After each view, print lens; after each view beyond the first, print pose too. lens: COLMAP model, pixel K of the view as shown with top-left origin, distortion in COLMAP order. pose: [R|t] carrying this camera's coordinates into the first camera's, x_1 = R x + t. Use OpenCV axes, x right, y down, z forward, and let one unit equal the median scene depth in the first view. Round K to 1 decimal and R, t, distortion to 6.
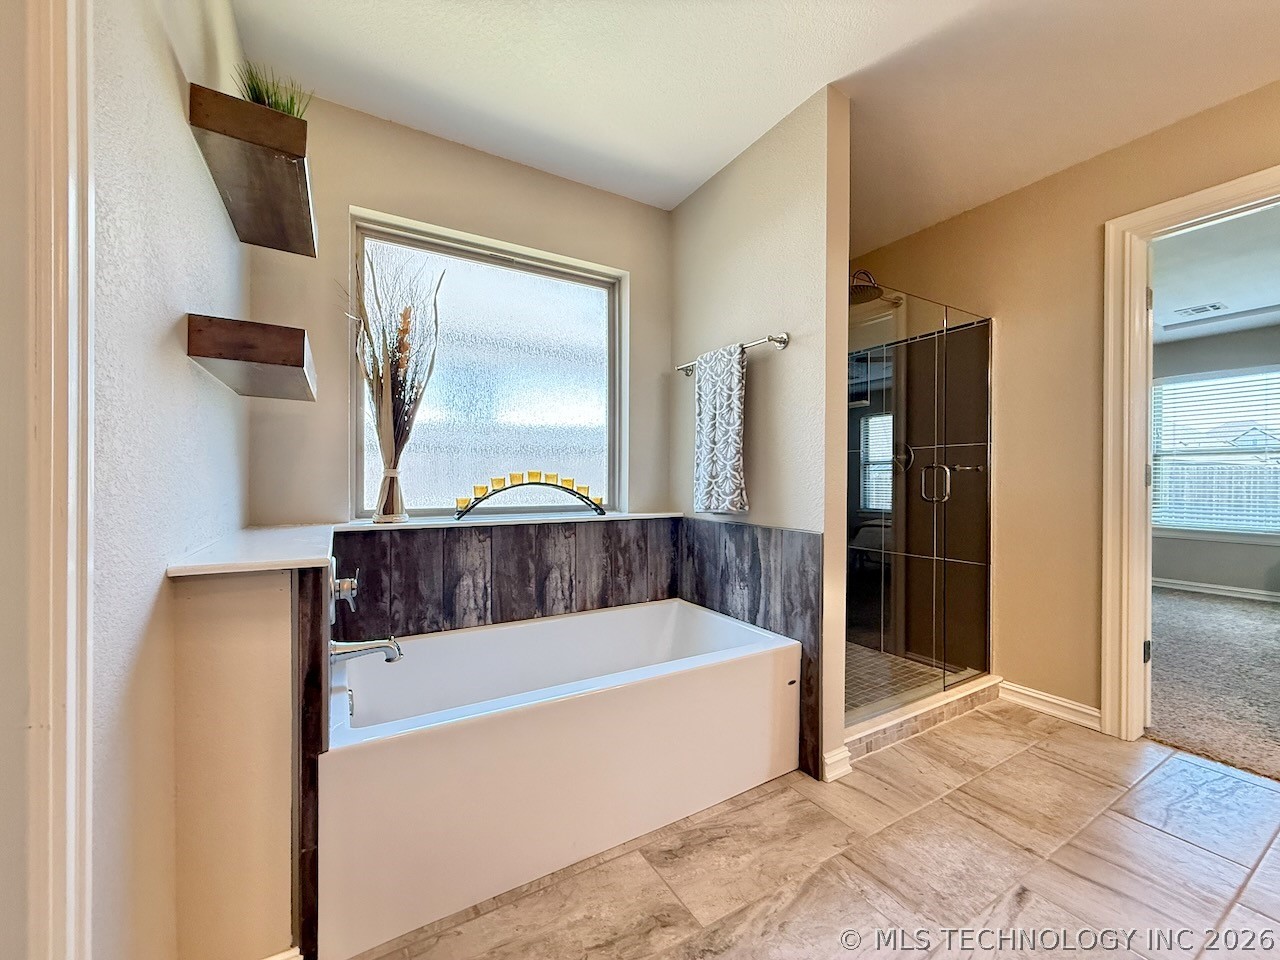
lens RADIAL K [[507.1, 0, 635.1], [0, 507.1, 481.4], [0, 0, 1]] dist [-0.000893, -0.000145]
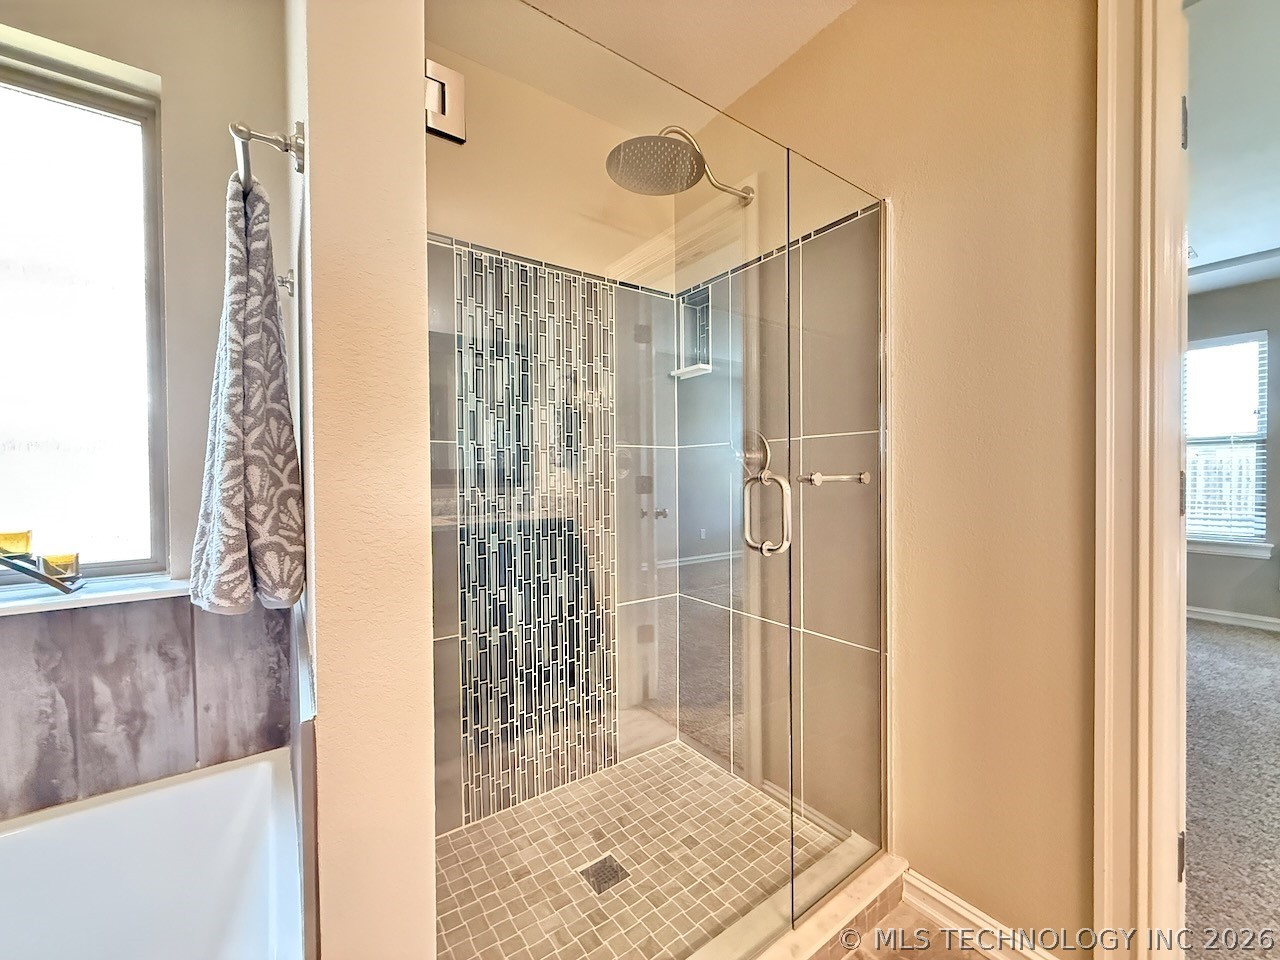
lens RADIAL K [[507.1, 0, 635.1], [0, 507.1, 481.4], [0, 0, 1]] dist [-0.000893, -0.000145]
pose [[0.996094, -0.015541, 0.086922, 0.393103], [0.014695, 0.999838, 0.010358, -0.030644], [-0.087069, -0.009040, 0.996161, 0.489976]]
